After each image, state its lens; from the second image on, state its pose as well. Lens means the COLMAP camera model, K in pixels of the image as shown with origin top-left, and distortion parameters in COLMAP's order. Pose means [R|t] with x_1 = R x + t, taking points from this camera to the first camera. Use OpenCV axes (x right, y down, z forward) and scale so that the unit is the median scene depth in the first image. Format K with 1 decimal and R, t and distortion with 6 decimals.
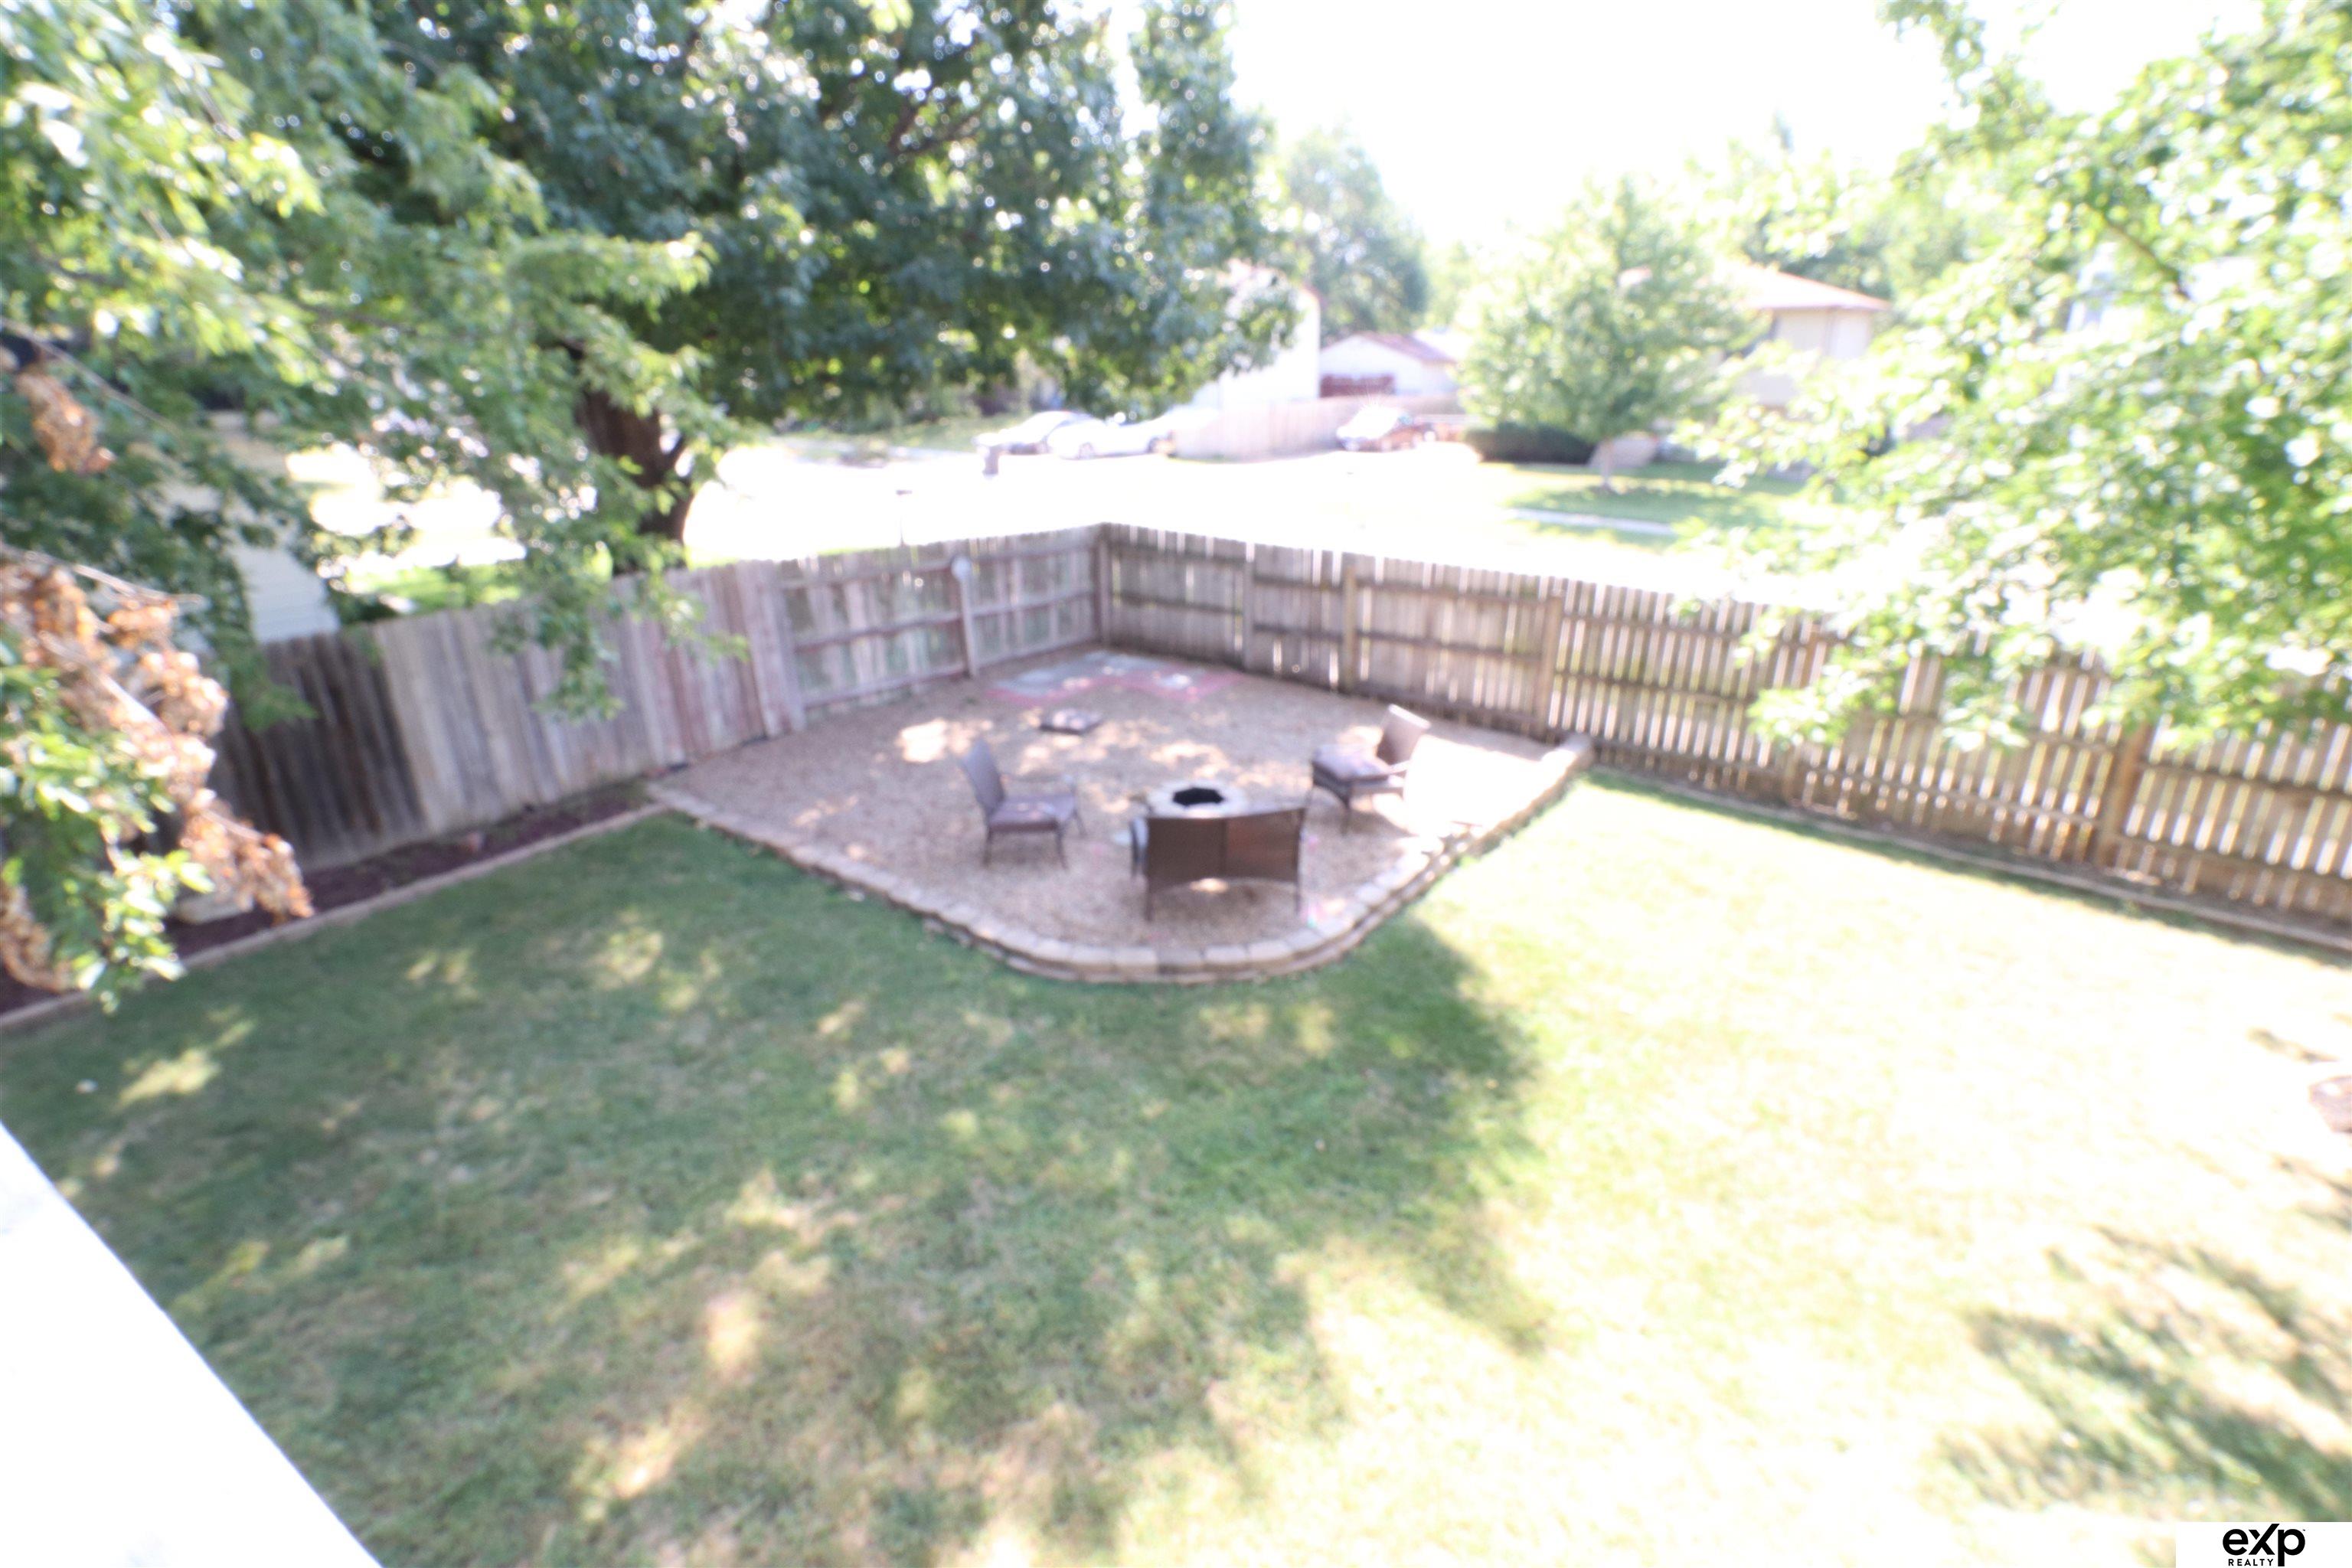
lens RADIAL K [[1083.6, 0, 1189.3], [0, 1083.6, 753.6], [0, 0, 1]] dist [0.000066, -0.012406]
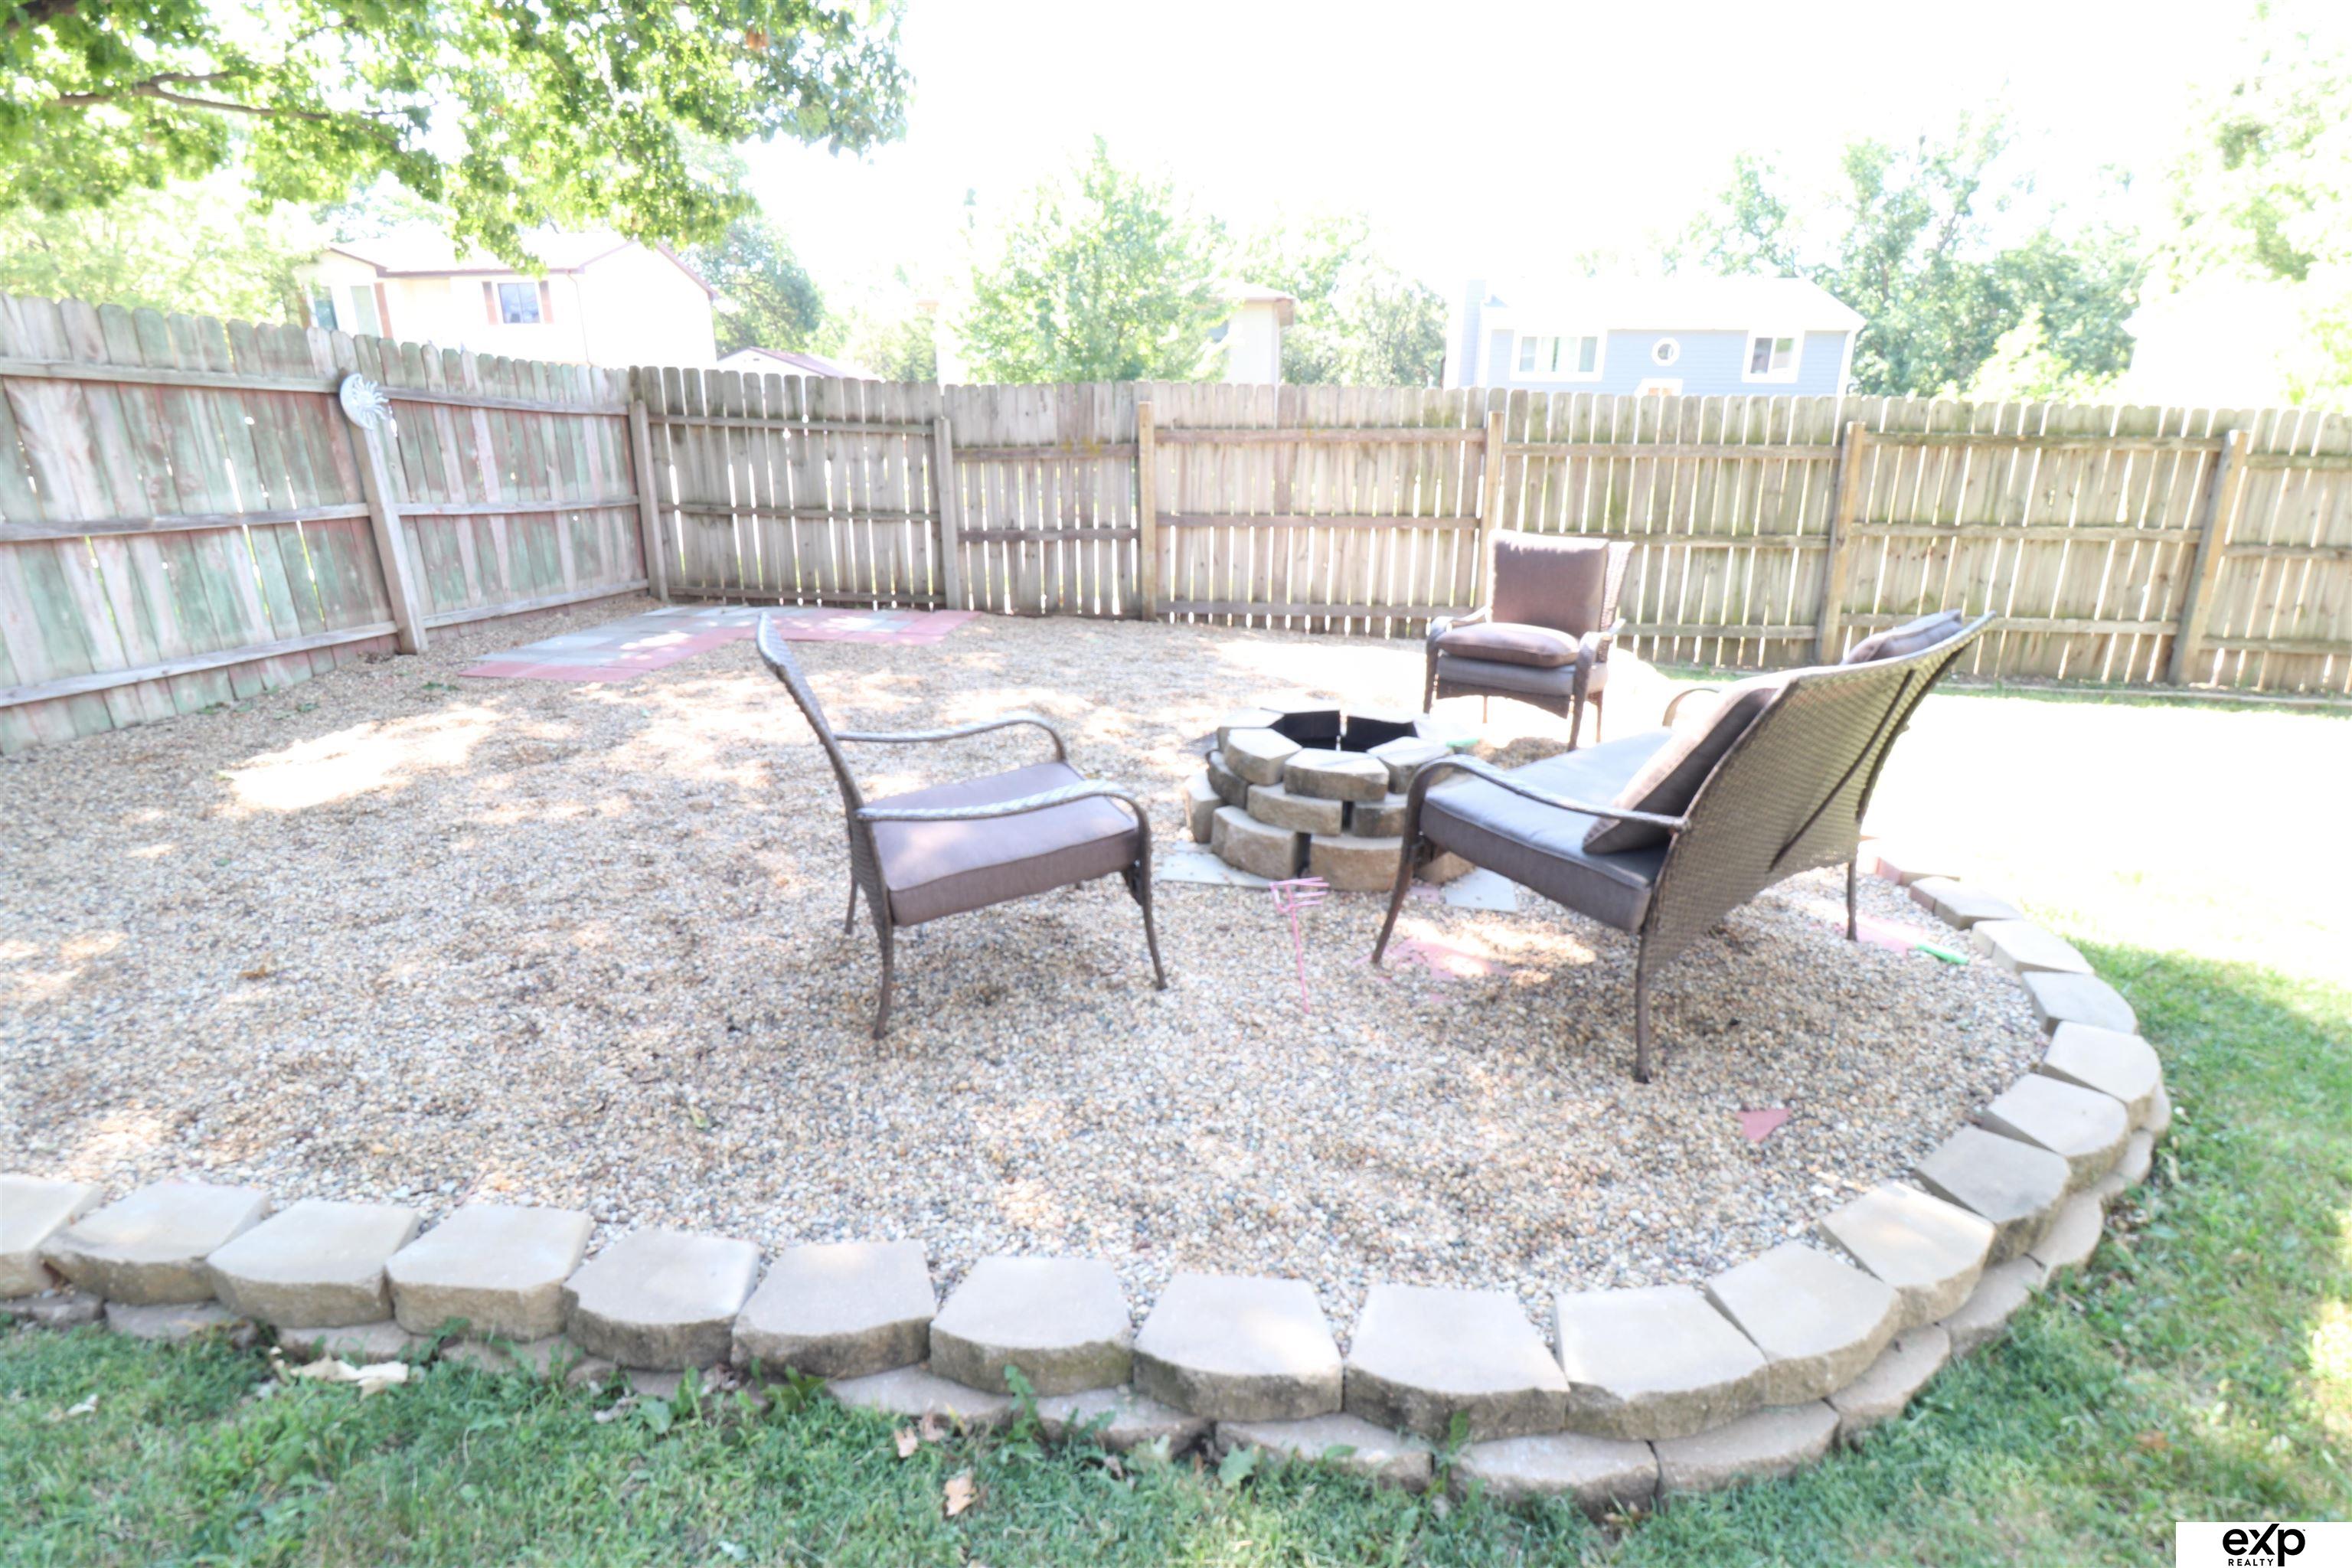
lens RADIAL K [[1083.6, 0, 1189.3], [0, 1083.6, 753.6], [0, 0, 1]] dist [0.000066, -0.012406]
pose [[0.854281, -0.137768, 0.501223, -0.163370], [0.163513, 0.986512, -0.007535, 0.030484], [-0.493424, 0.088393, 0.865285, 0.469257]]
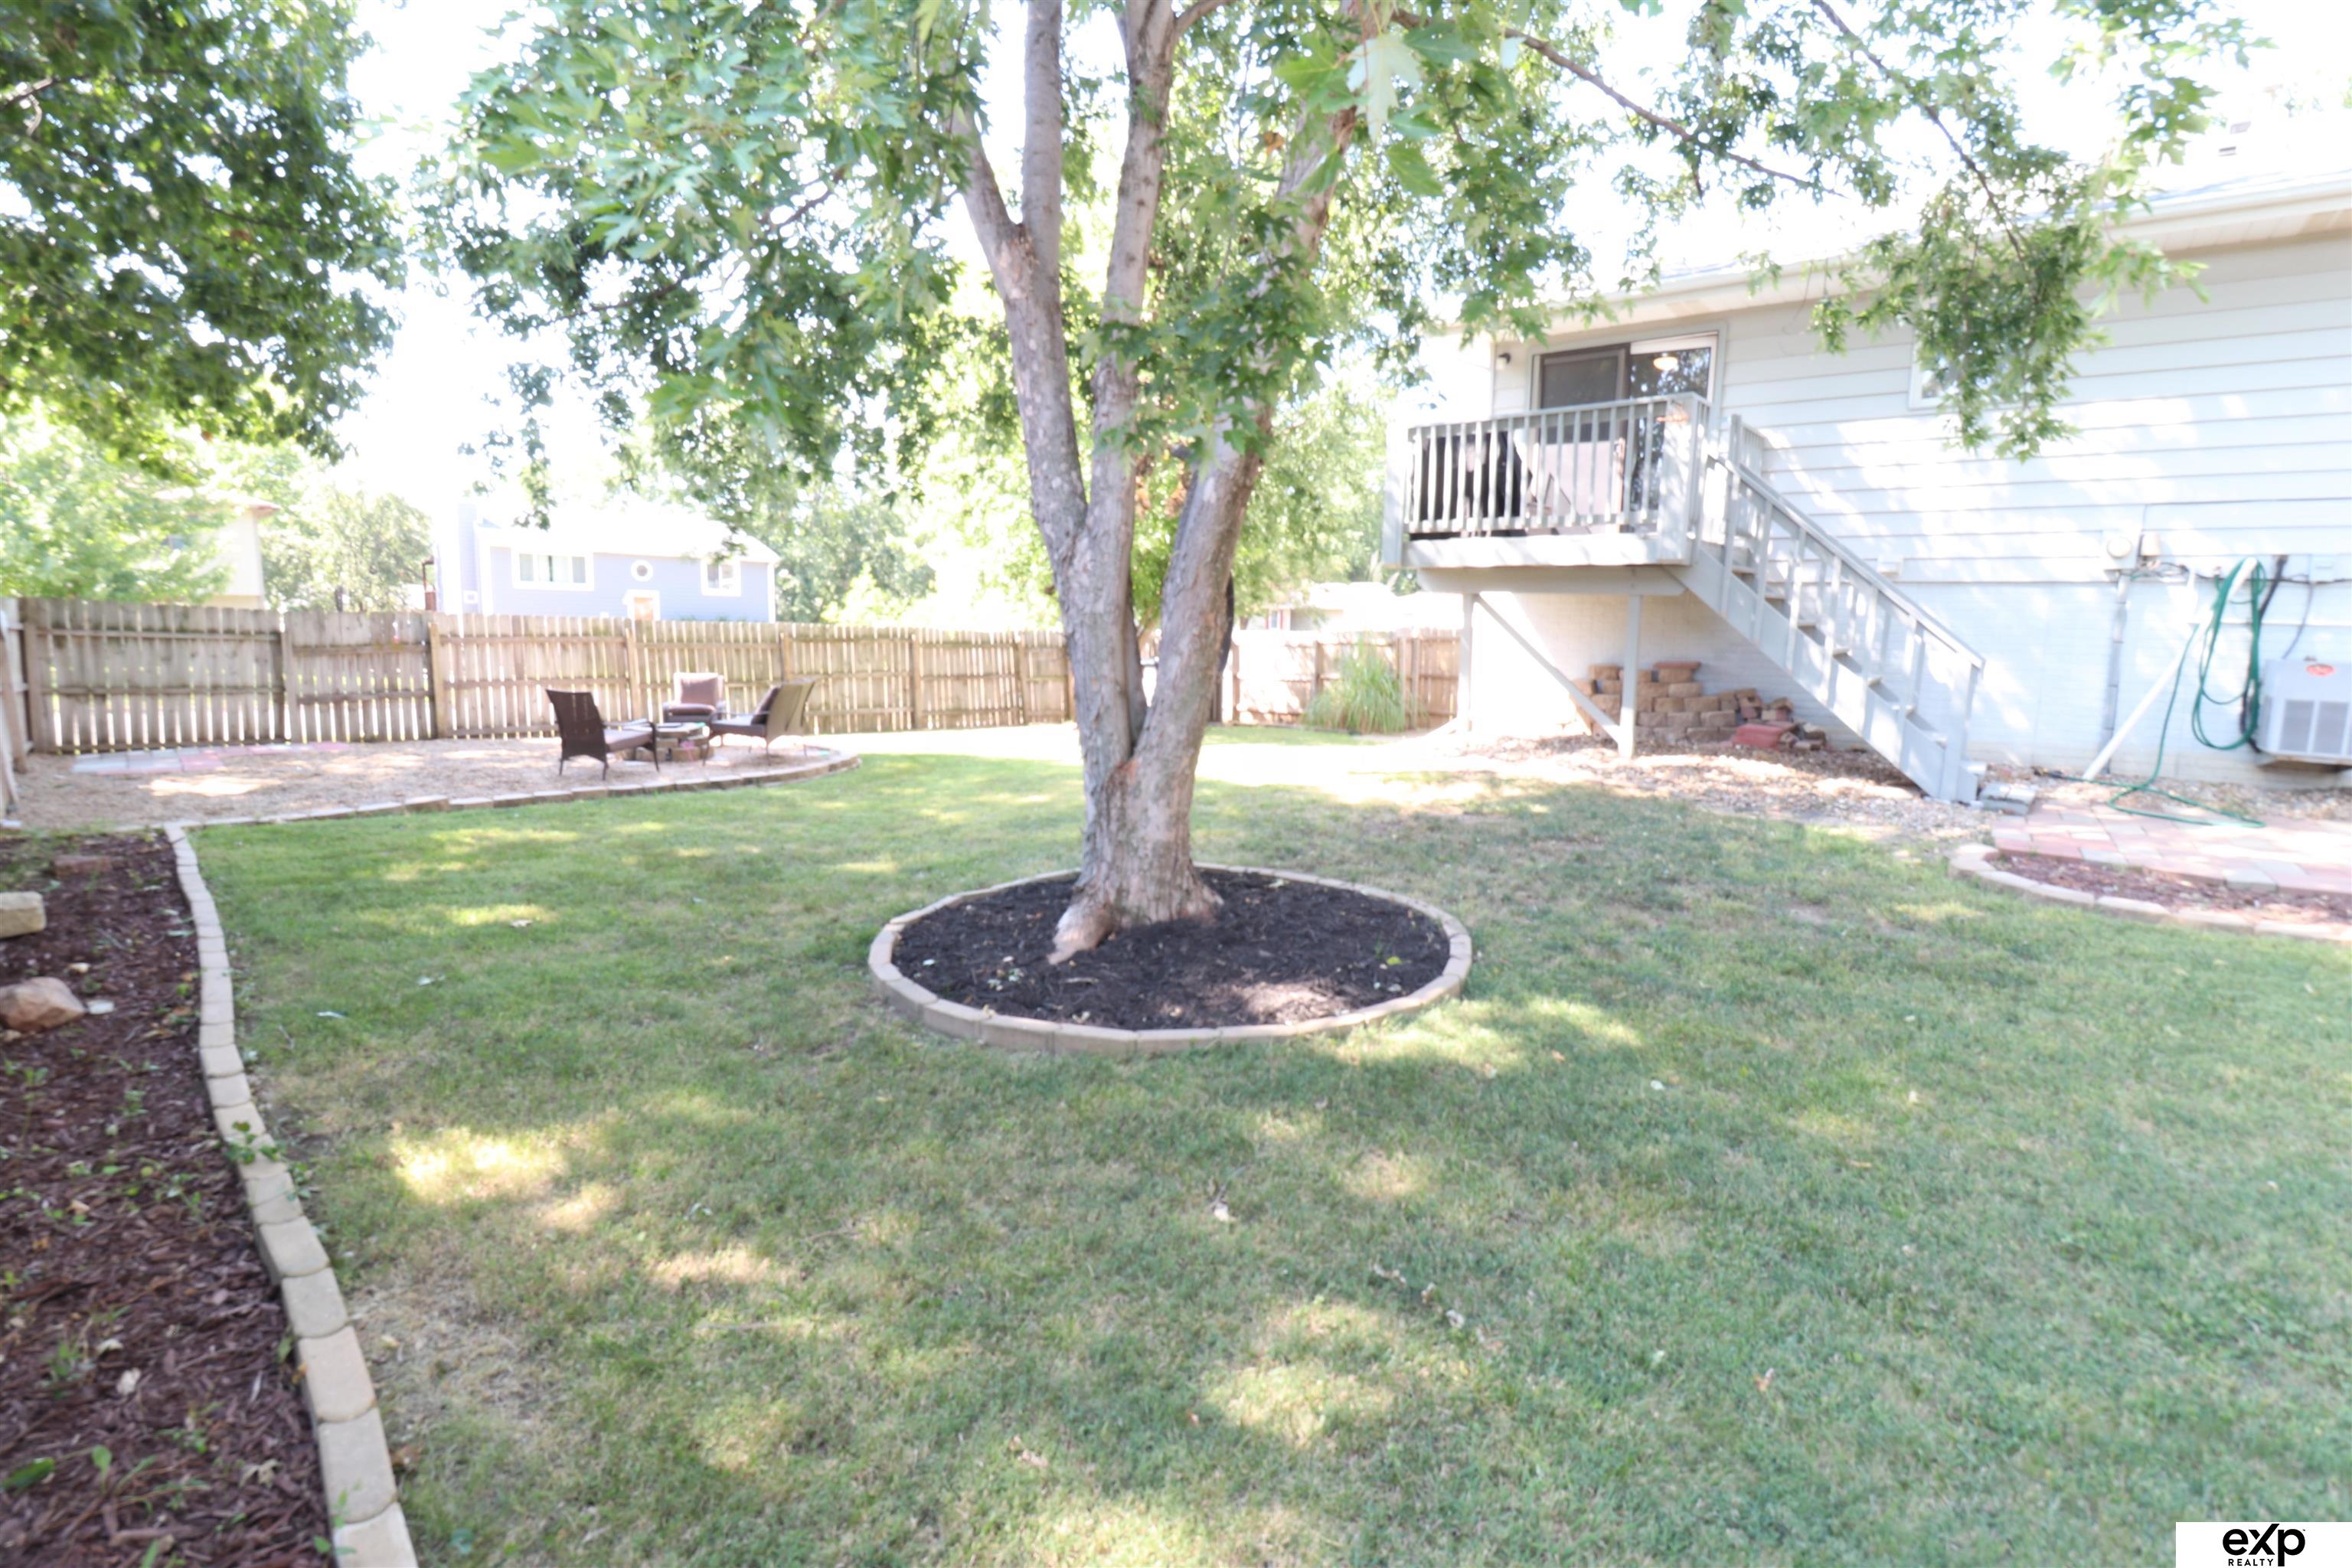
lens RADIAL K [[1105.4, 0, 1176.0], [0, 1105.4, 784.0], [0, 0, 1]] dist [-0.019774, -0.000078]
pose [[0.153330, -0.125417, 0.980184, -0.875748], [0.317839, 0.945463, 0.071254, 0.151040], [-0.935664, 0.300616, 0.184830, 0.104712]]
